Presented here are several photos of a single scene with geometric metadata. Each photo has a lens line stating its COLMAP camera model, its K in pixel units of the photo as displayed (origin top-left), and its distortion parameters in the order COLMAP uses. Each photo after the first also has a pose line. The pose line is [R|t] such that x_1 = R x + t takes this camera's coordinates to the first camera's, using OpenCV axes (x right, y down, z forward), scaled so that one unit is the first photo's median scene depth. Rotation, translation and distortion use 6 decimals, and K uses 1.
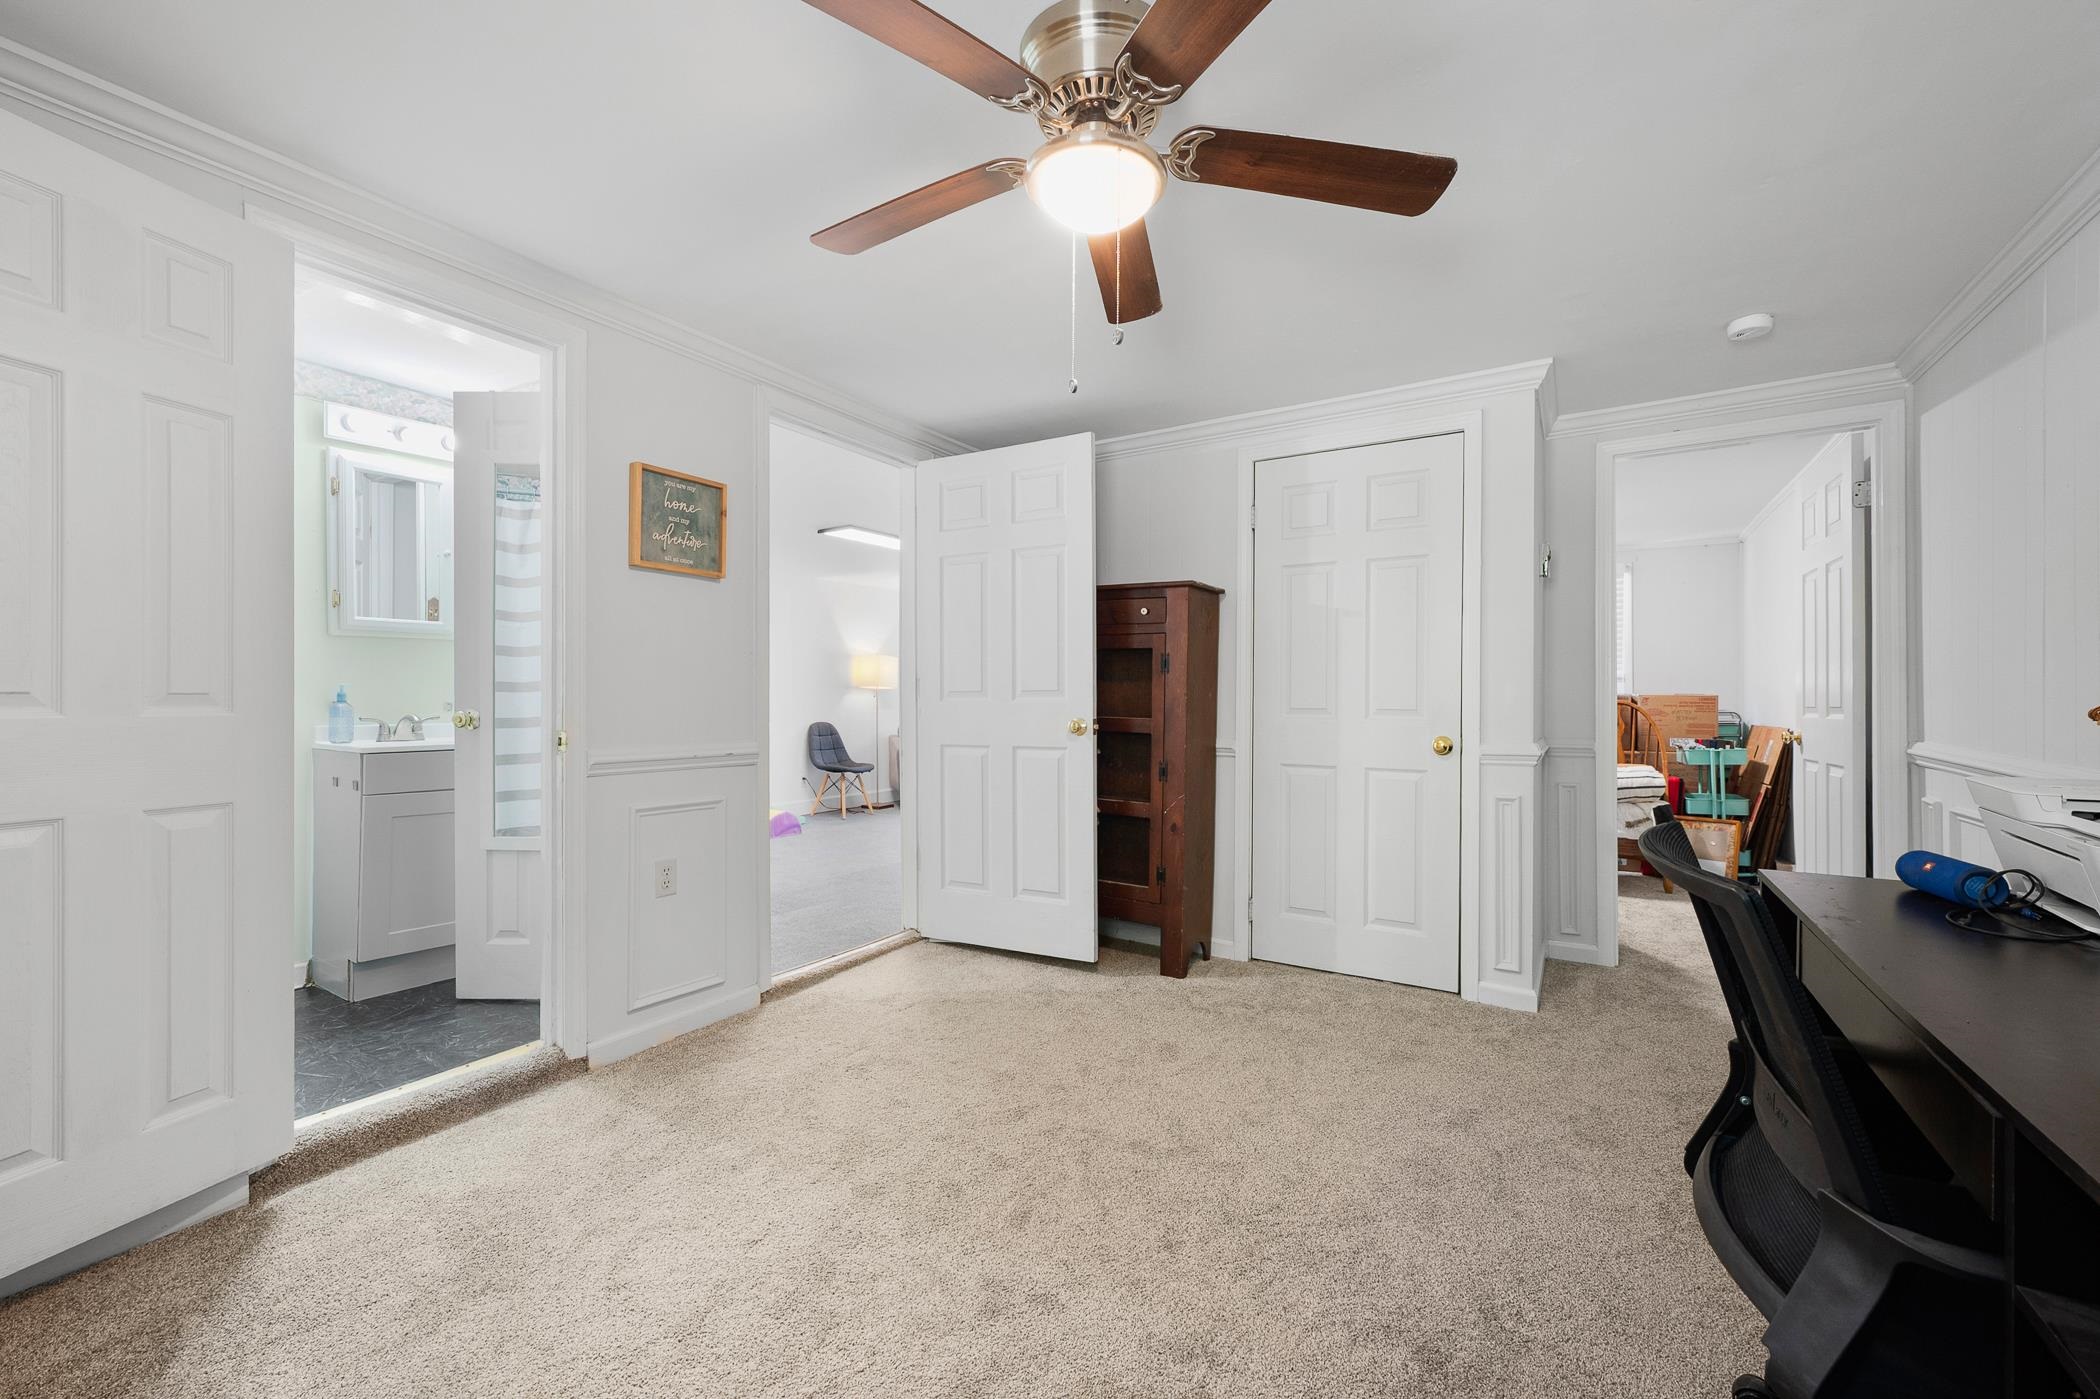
lens RADIAL K [[853.6, 0, 1044.9], [0, 853.6, 704.7], [0, 0, 1]] dist [-0.002721, -0.000330]
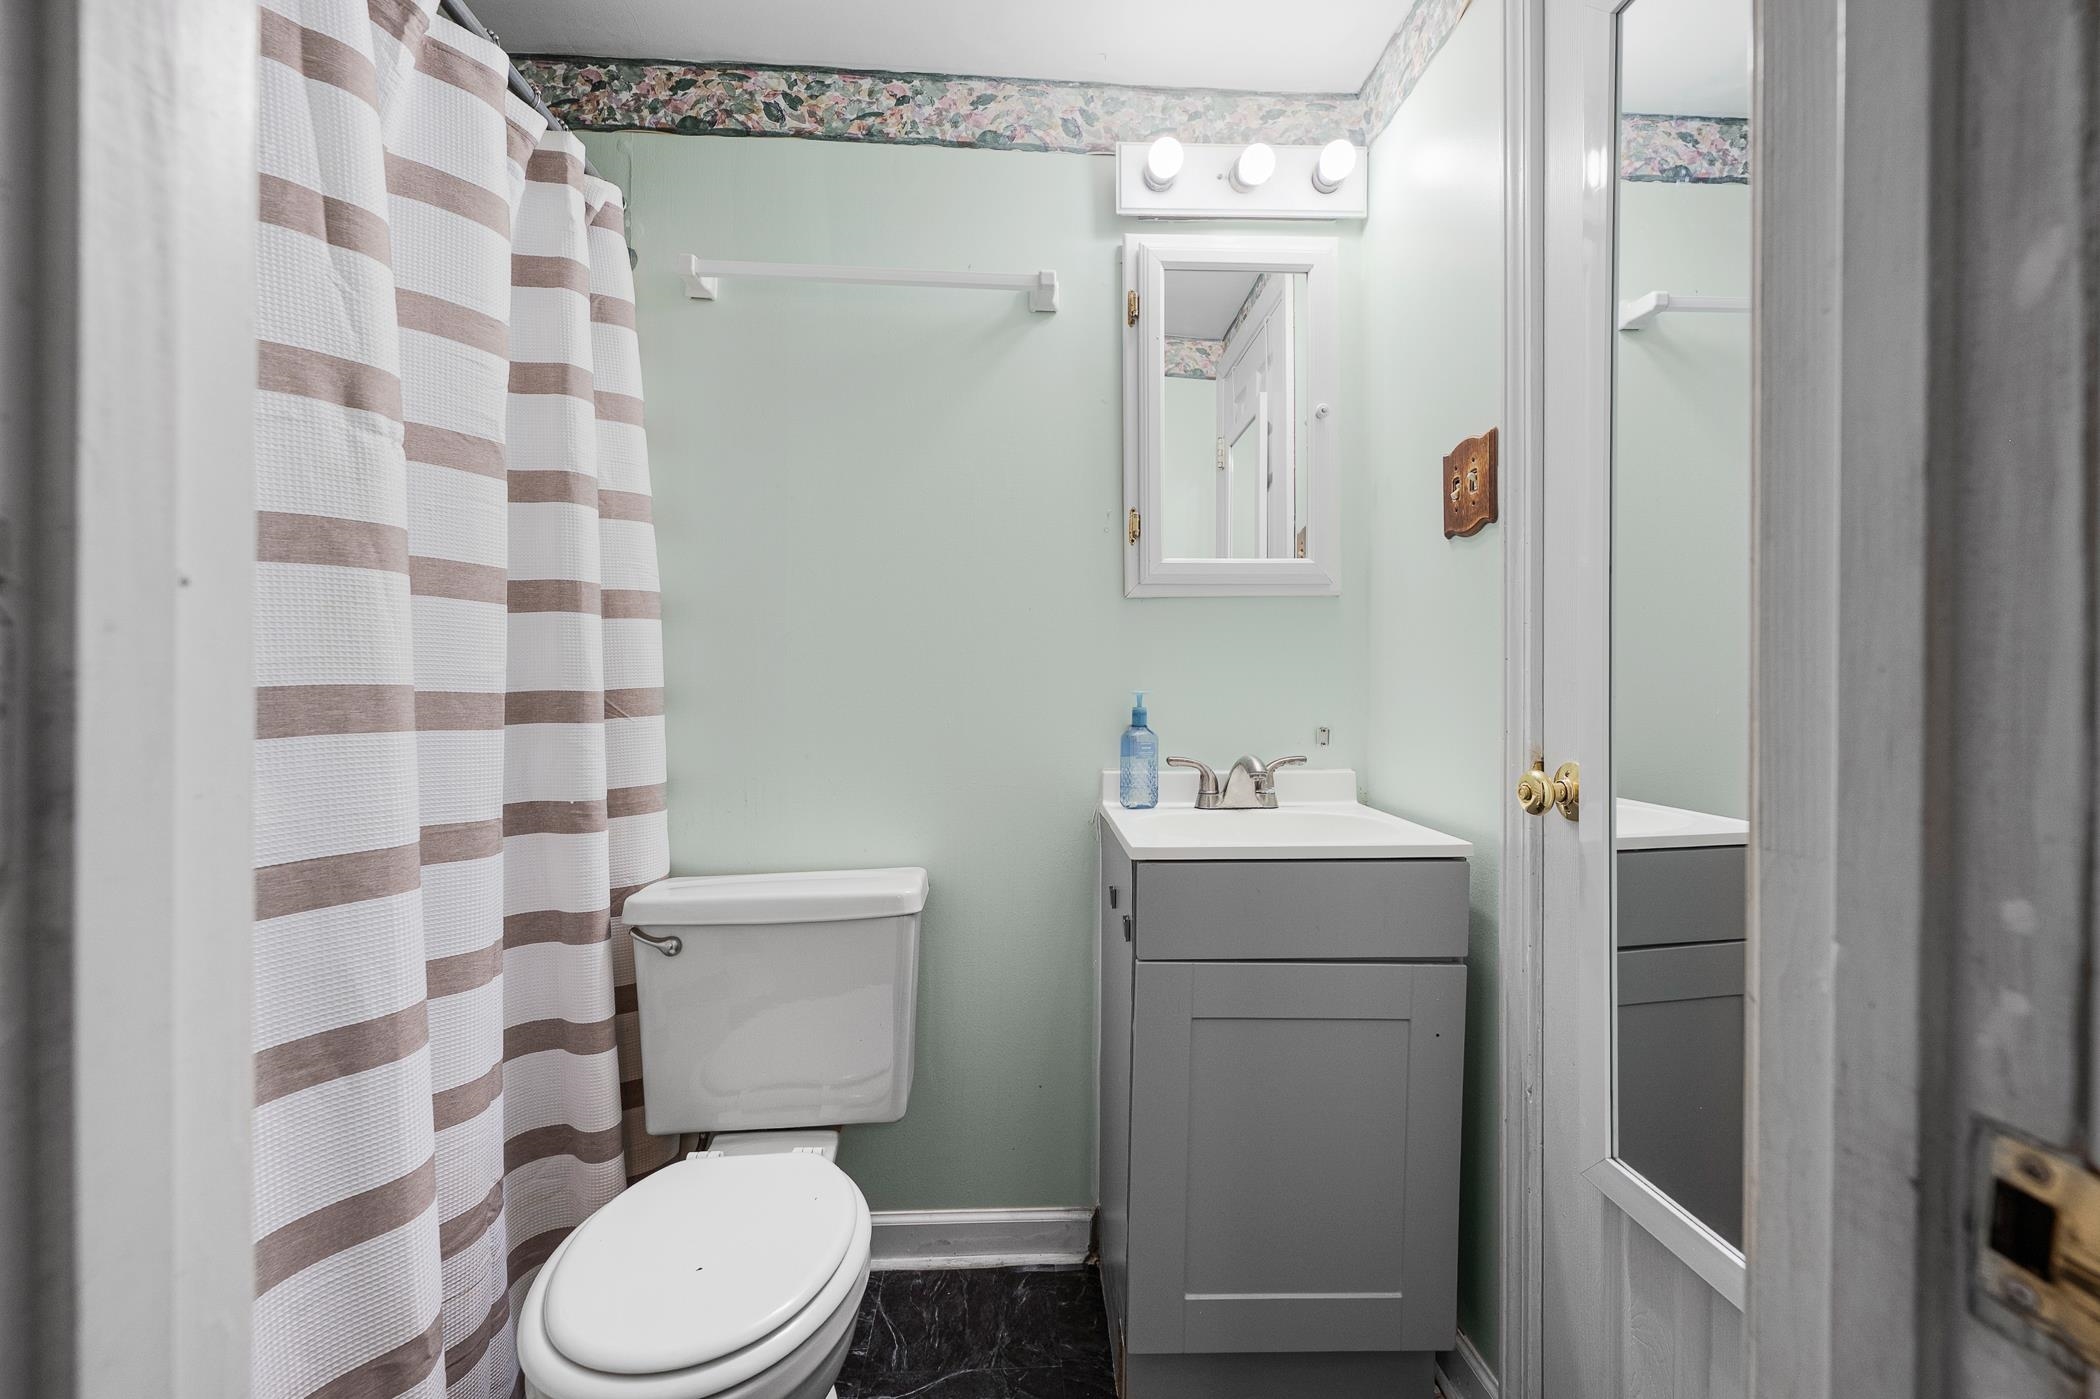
lens RADIAL K [[853.6, 0, 1045.6], [0, 853.6, 700.5], [0, 0, 1]] dist [-0.002721, -0.000330]
pose [[0.578079, 0.007370, -0.815947, -0.439095], [0.001245, 0.999950, 0.009914, -0.023649], [0.815980, -0.006747, 0.578041, 0.654354]]
